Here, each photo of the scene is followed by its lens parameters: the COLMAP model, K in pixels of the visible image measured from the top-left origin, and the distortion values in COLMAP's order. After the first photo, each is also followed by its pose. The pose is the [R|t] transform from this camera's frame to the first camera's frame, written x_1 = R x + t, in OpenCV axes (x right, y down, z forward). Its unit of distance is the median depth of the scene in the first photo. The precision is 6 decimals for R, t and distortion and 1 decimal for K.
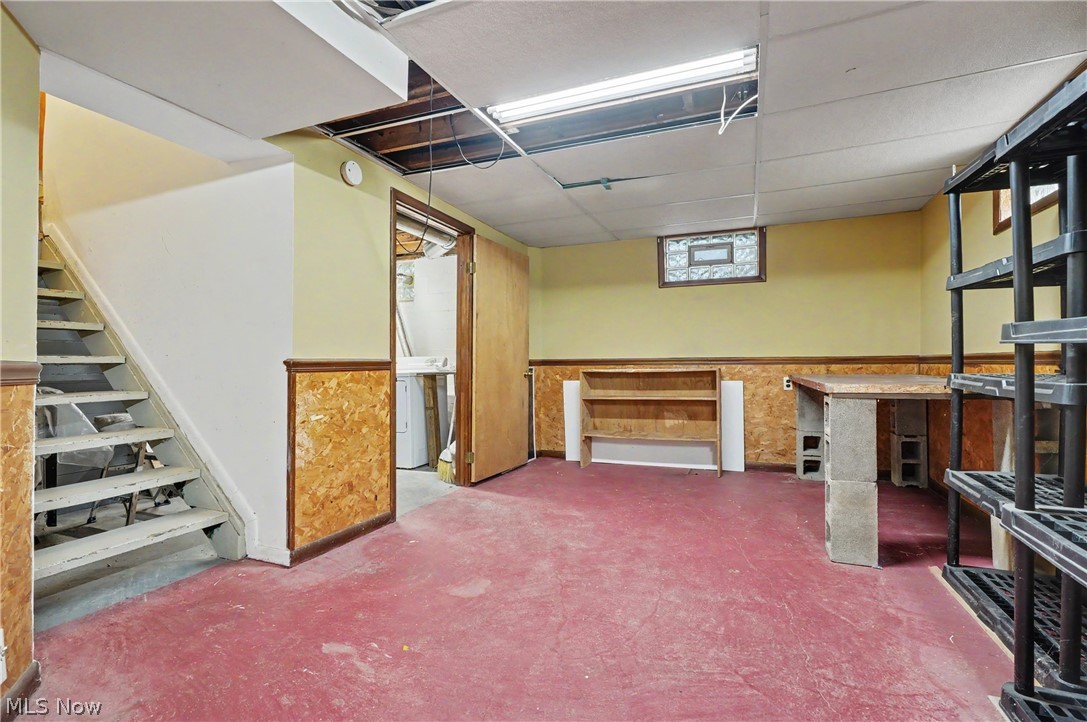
lens RADIAL K [[501.1, 0, 541.8], [0, 501.1, 358.7], [0, 0, 1]] dist [-0.004300, -0.000183]
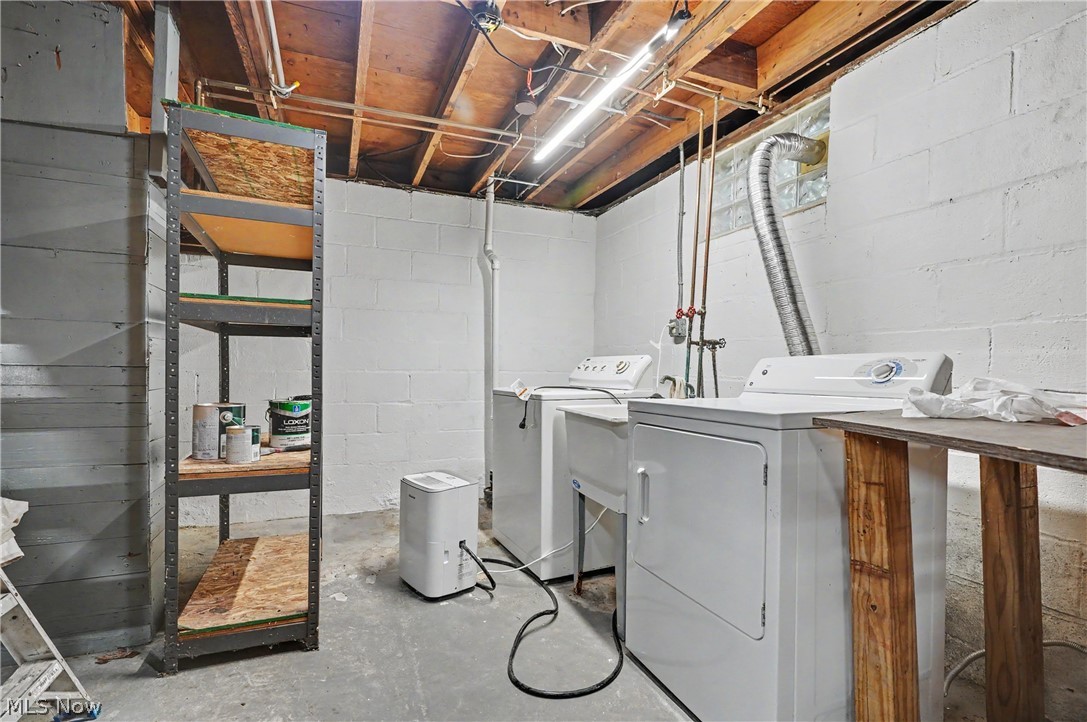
lens RADIAL K [[501.1, 0, 539.0], [0, 501.1, 361.4], [0, 0, 1]] dist [-0.004300, -0.000183]
pose [[0.689463, 0.015549, -0.724154, -0.150046], [-0.020094, 0.999795, 0.002337, 0.003322], [0.724042, 0.012939, 0.689635, 0.667376]]
